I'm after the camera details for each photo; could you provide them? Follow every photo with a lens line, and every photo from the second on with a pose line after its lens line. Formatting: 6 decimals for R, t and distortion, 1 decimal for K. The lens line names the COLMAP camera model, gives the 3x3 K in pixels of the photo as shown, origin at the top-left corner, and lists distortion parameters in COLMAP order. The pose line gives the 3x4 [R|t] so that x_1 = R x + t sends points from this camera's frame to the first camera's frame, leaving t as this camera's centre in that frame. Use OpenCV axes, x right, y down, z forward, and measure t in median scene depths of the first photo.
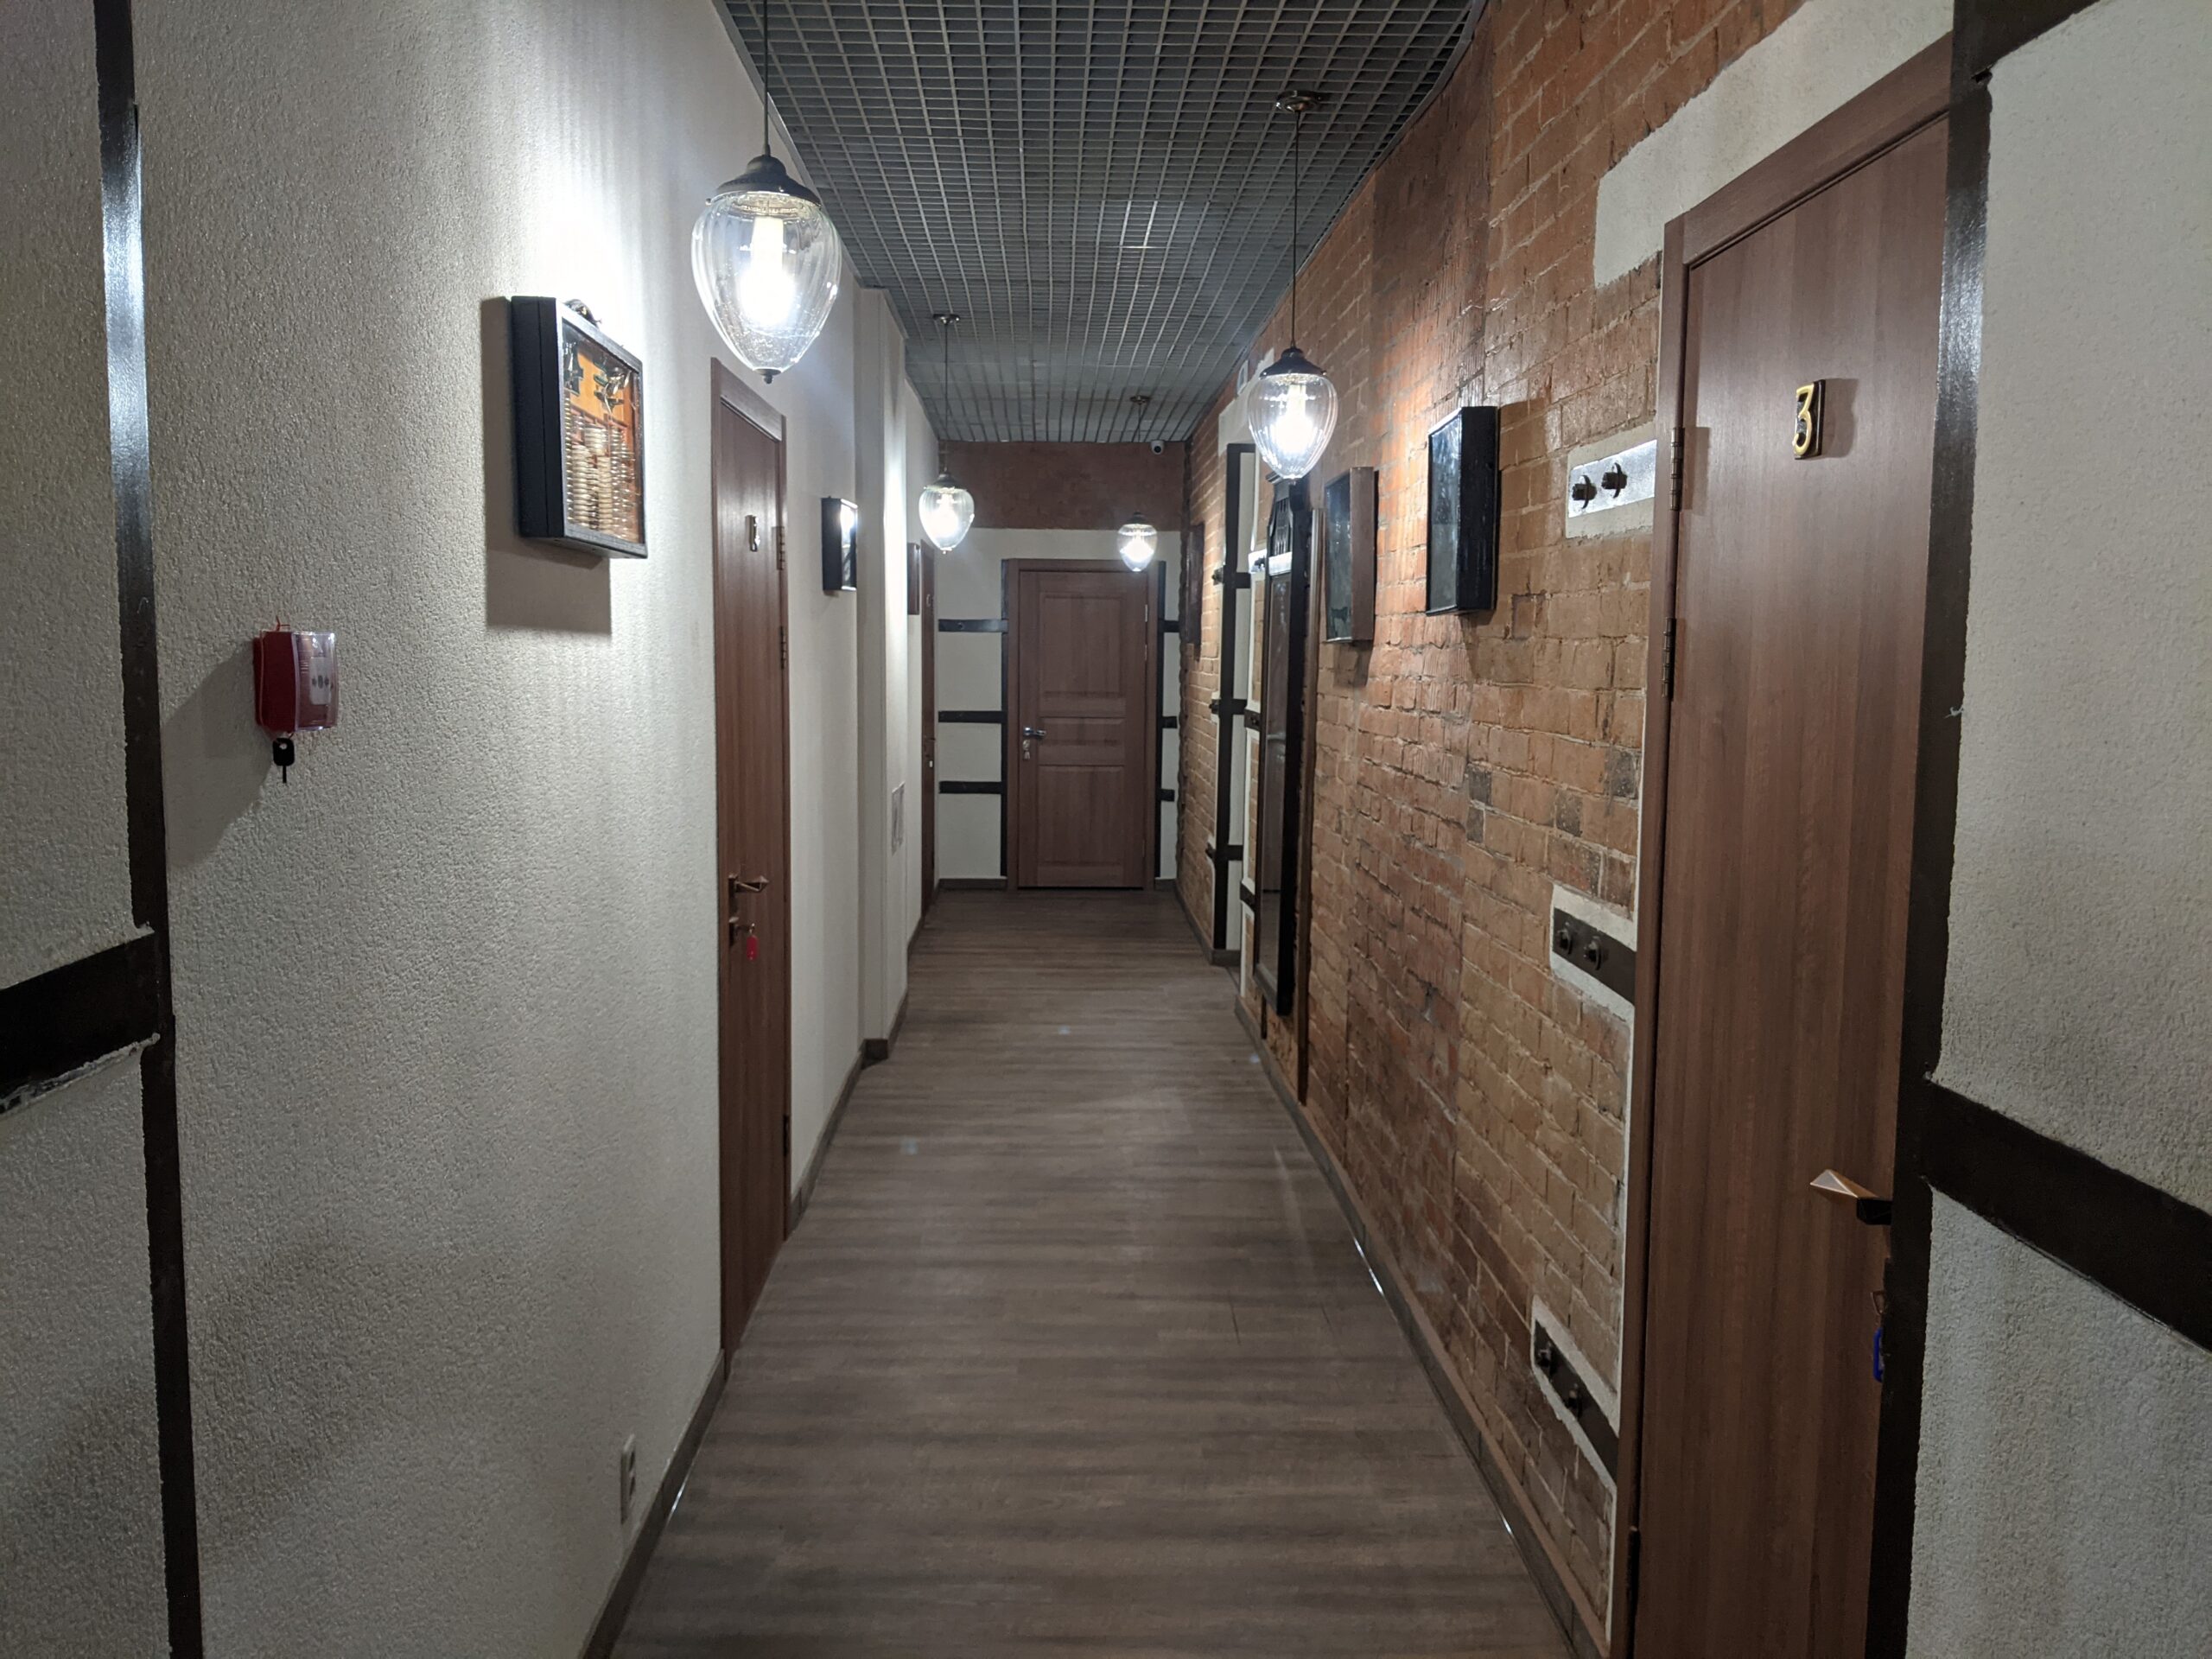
lens RADIAL K [[1781.4, 0, 1075.4], [0, 1781.4, 824.4], [0, 0, 1]] dist [-0.006063, -0.009231]
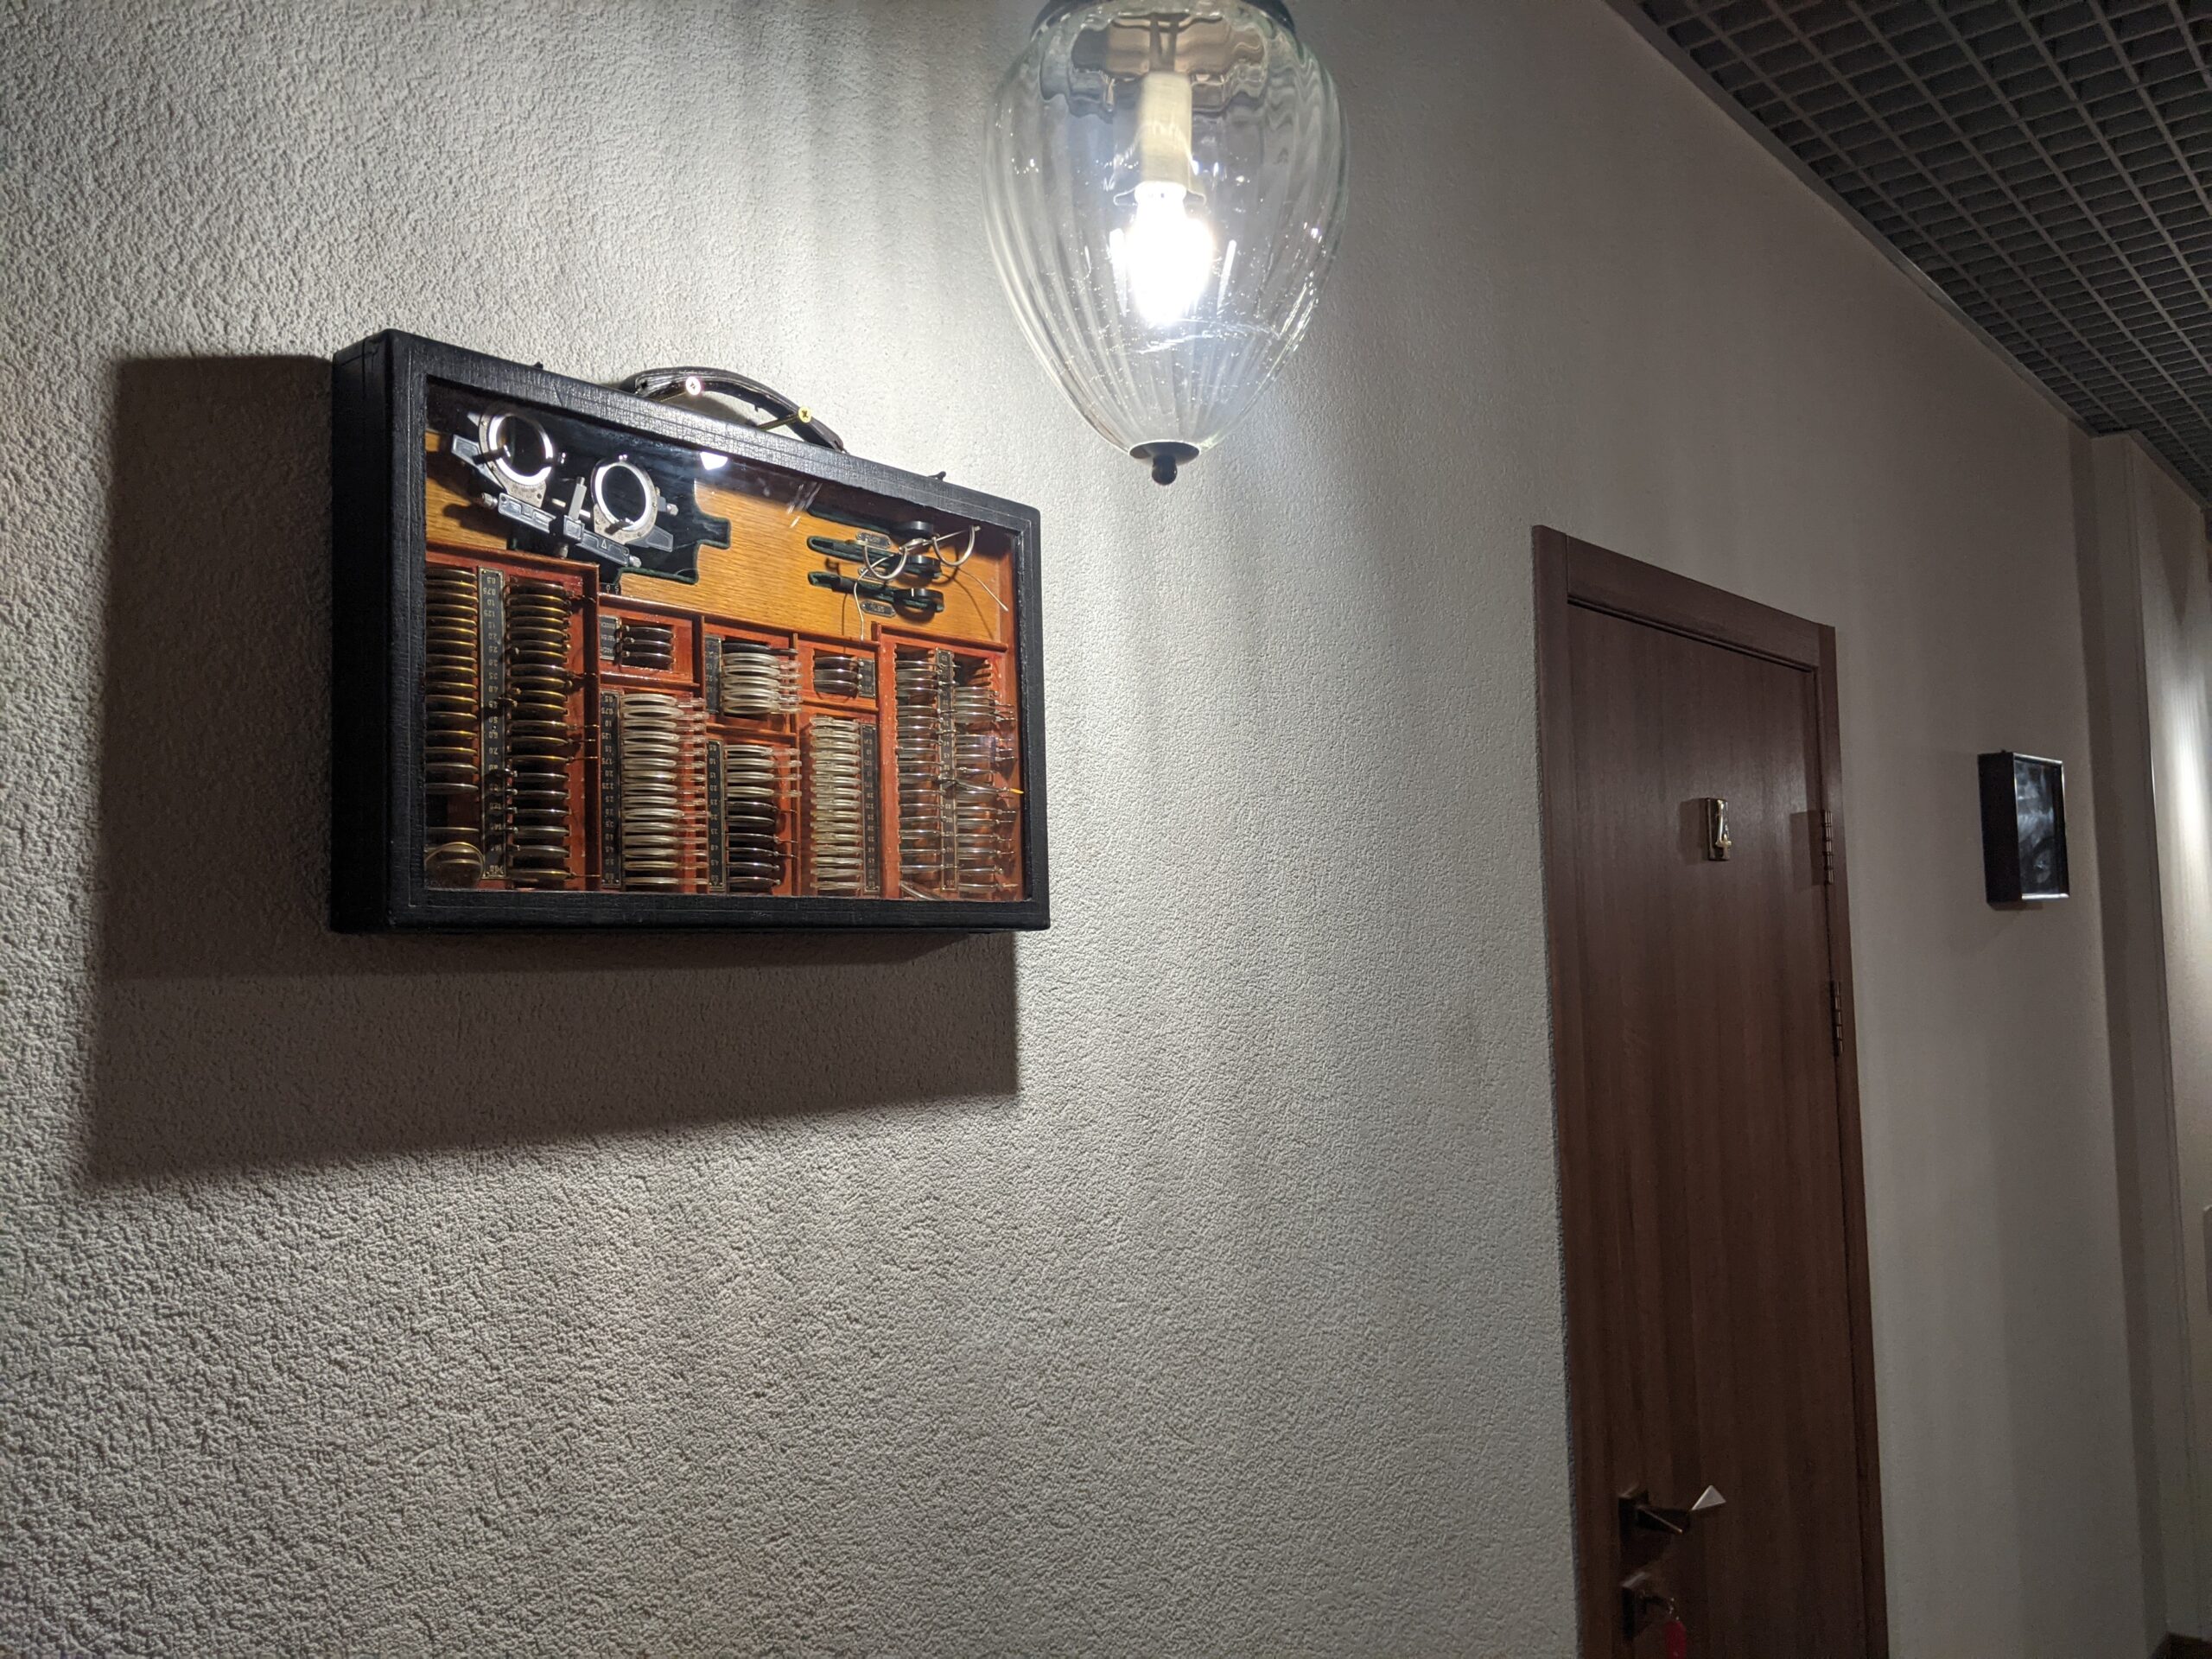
lens RADIAL K [[1781.4, 0, 1075.4], [0, 1781.4, 824.4], [0, 0, 1]] dist [-0.006063, -0.009231]
pose [[0.739717, -0.076920, -0.668507, 0.052750], [-0.036627, 0.987370, -0.154138, -0.085382], [0.671921, 0.138504, 0.727557, 0.540801]]
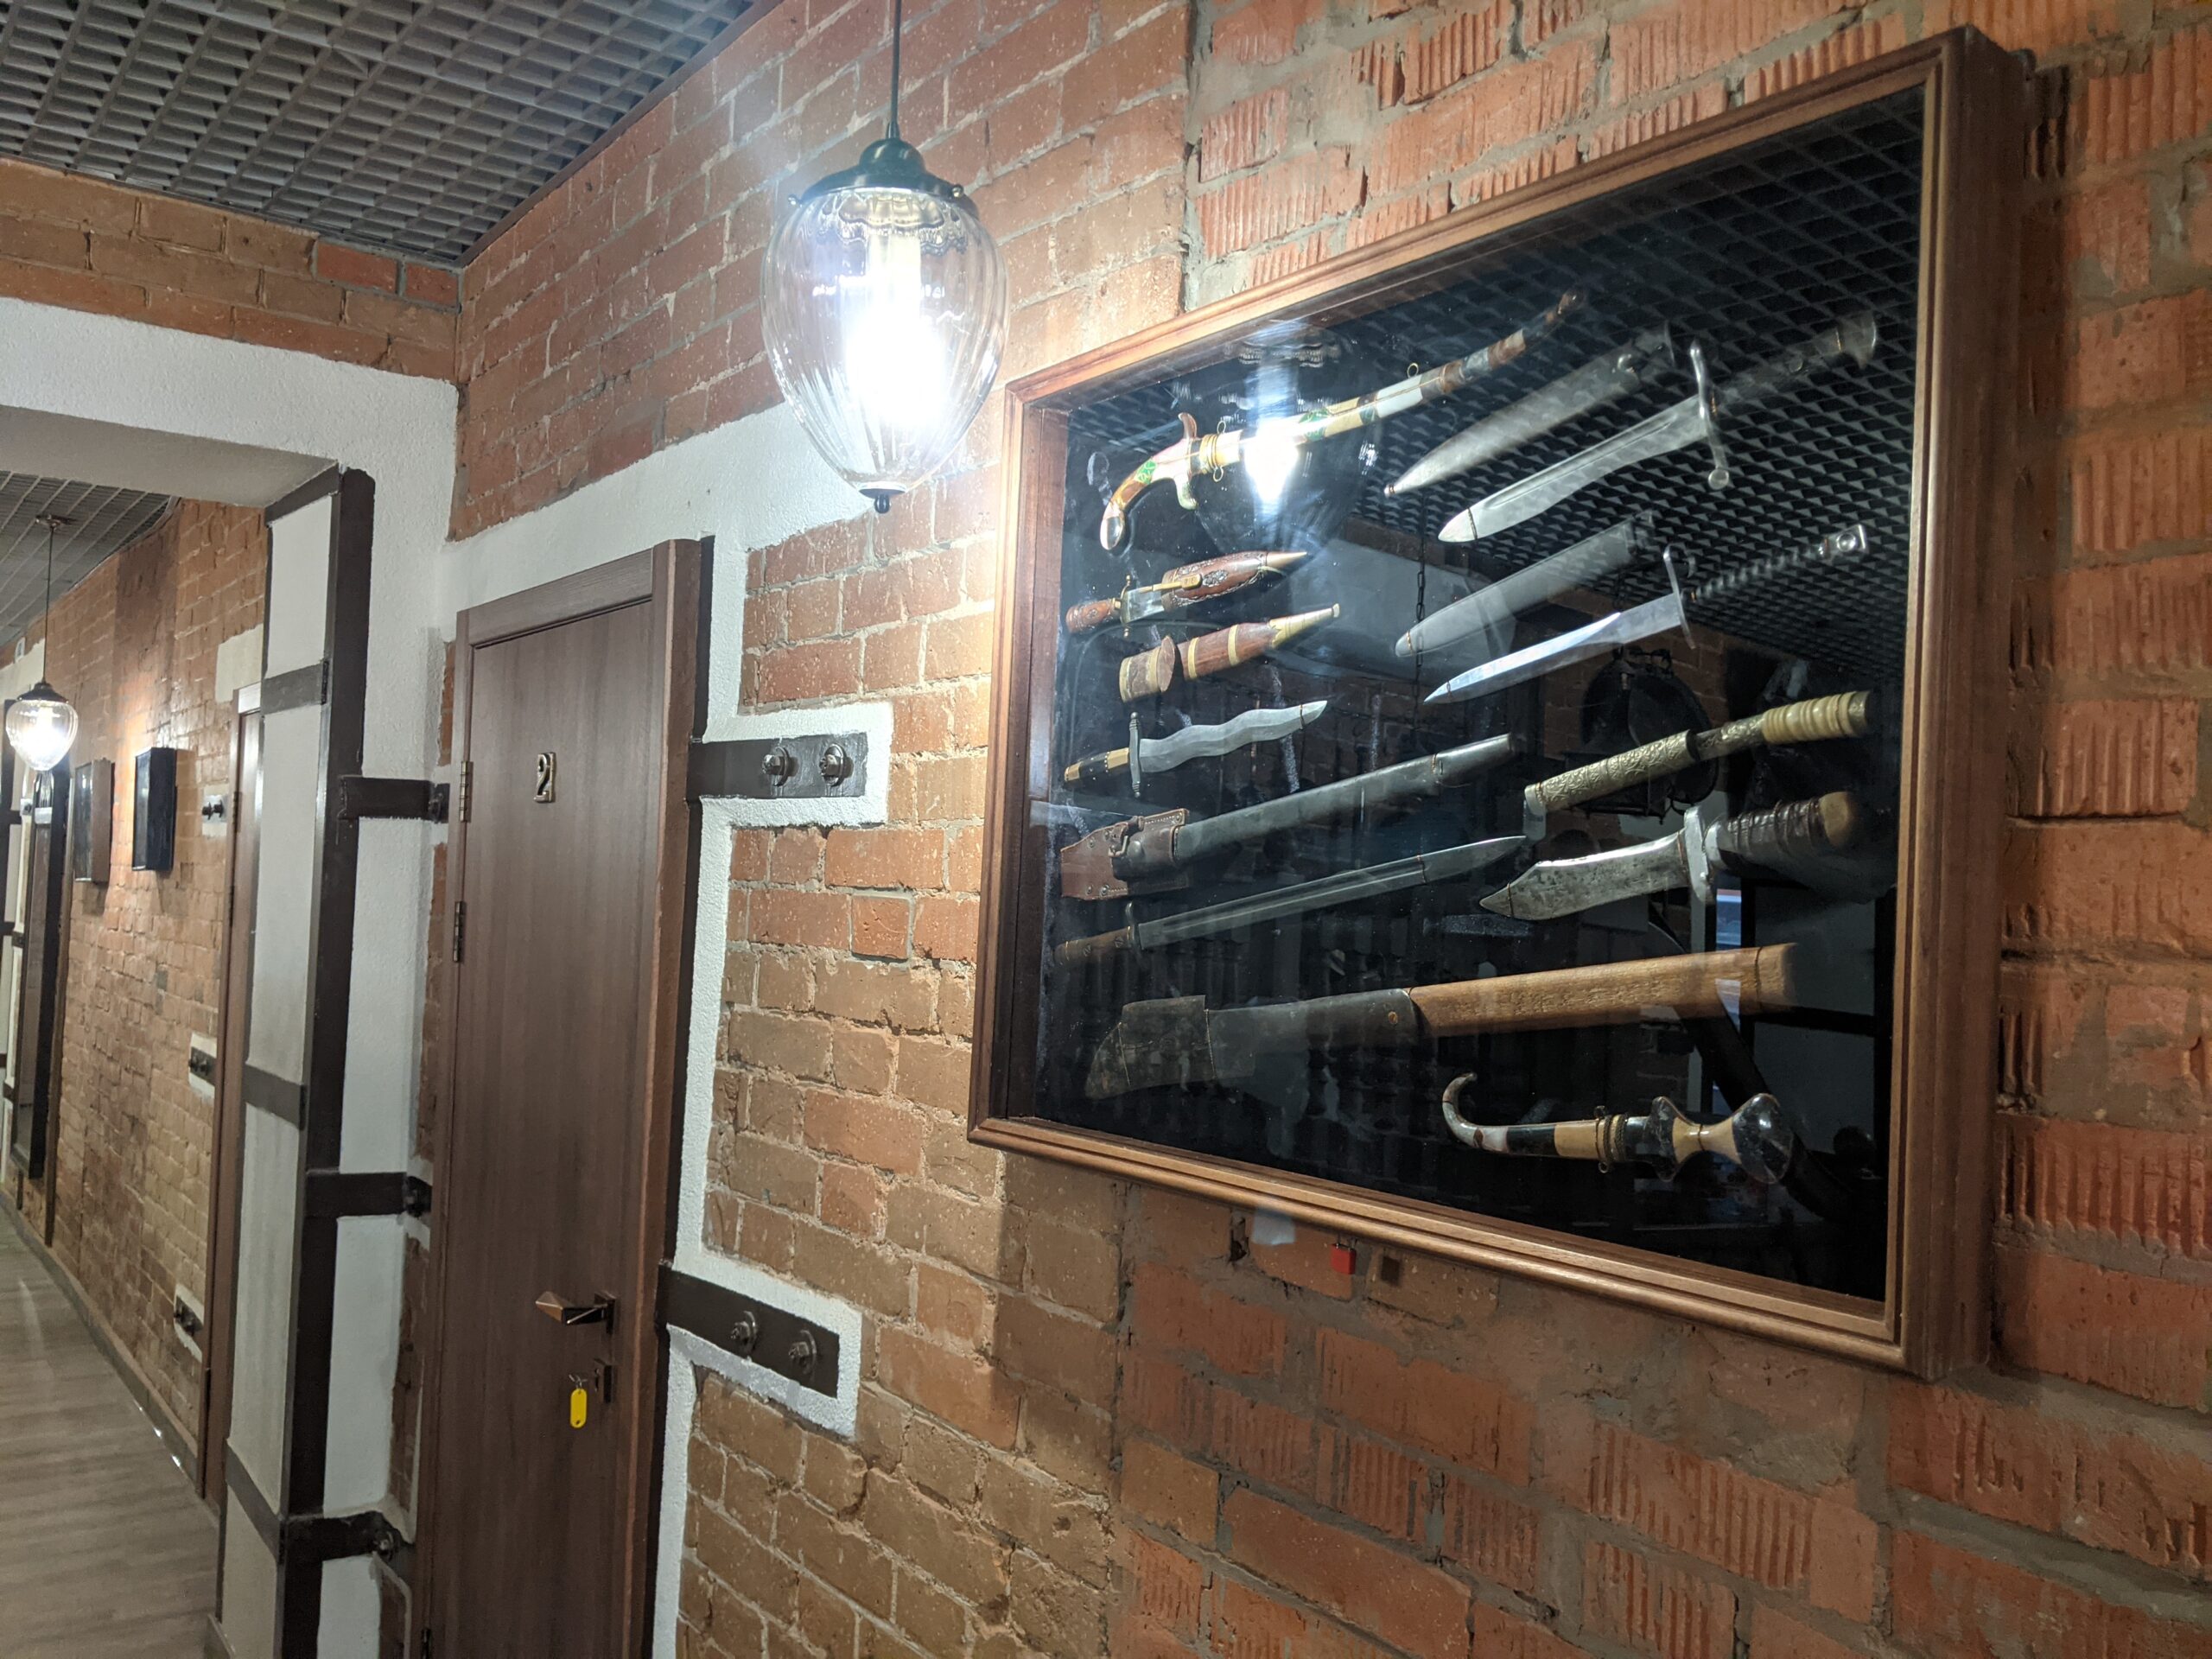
lens RADIAL K [[1770.2, 0, 1106.3], [0, 1770.2, 799.4], [0, 0, 1]] dist [0.055189, -0.082551]
pose [[0.808470, 0.038407, 0.587283, -0.027969], [0.041317, 0.991703, -0.121733, 0.039142], [-0.587086, 0.122682, 0.800175, -0.650482]]
